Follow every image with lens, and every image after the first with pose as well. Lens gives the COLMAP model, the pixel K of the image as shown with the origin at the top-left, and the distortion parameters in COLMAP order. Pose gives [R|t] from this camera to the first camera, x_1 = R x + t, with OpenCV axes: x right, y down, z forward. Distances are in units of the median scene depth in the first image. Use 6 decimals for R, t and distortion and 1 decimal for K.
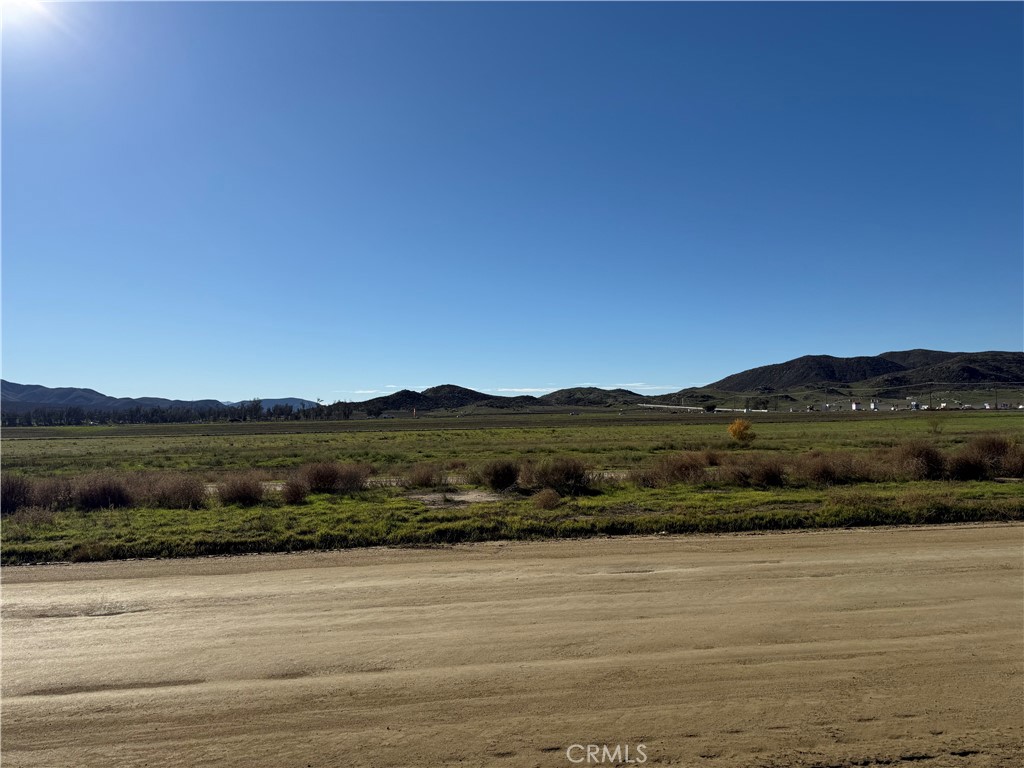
lens RADIAL K [[724.7, 0, 512.4], [0, 724.7, 385.5], [0, 0, 1]] dist [0.053964, -0.056387]
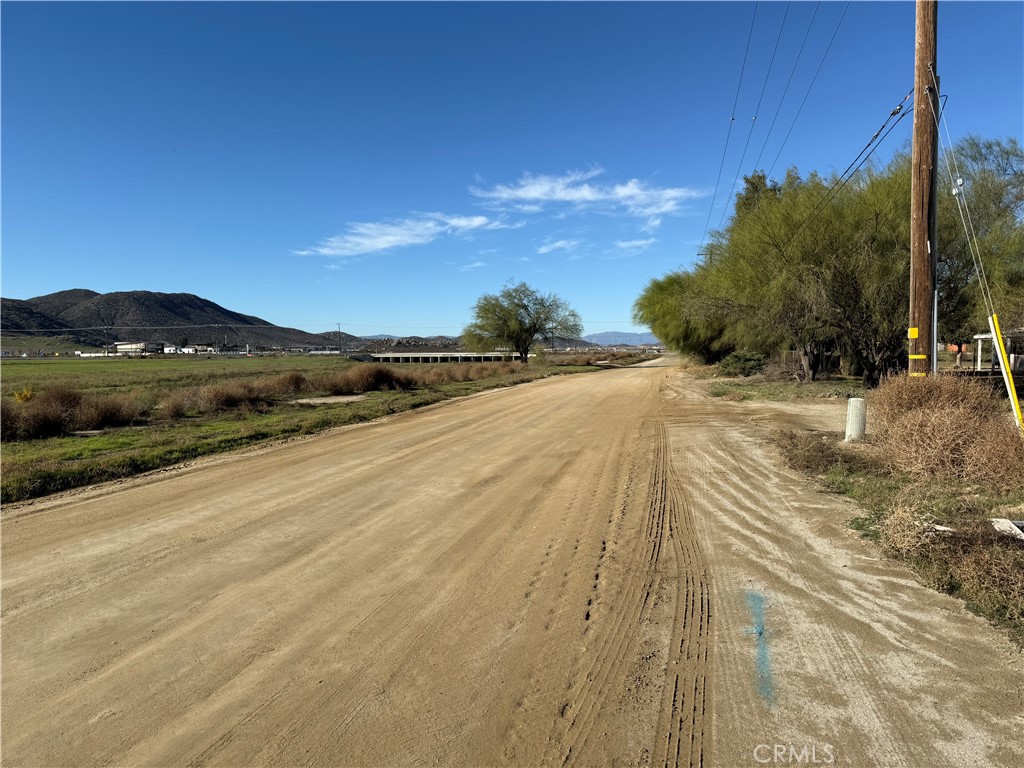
lens RADIAL K [[724.7, 0, 511.3], [0, 724.7, 383.6], [0, 0, 1]] dist [0.053964, -0.056387]
pose [[0.368178, -0.037217, 0.929010, -0.001485], [-0.026257, 0.998384, 0.050402, 0.006726], [-0.929384, -0.042950, 0.366606, 0.394127]]
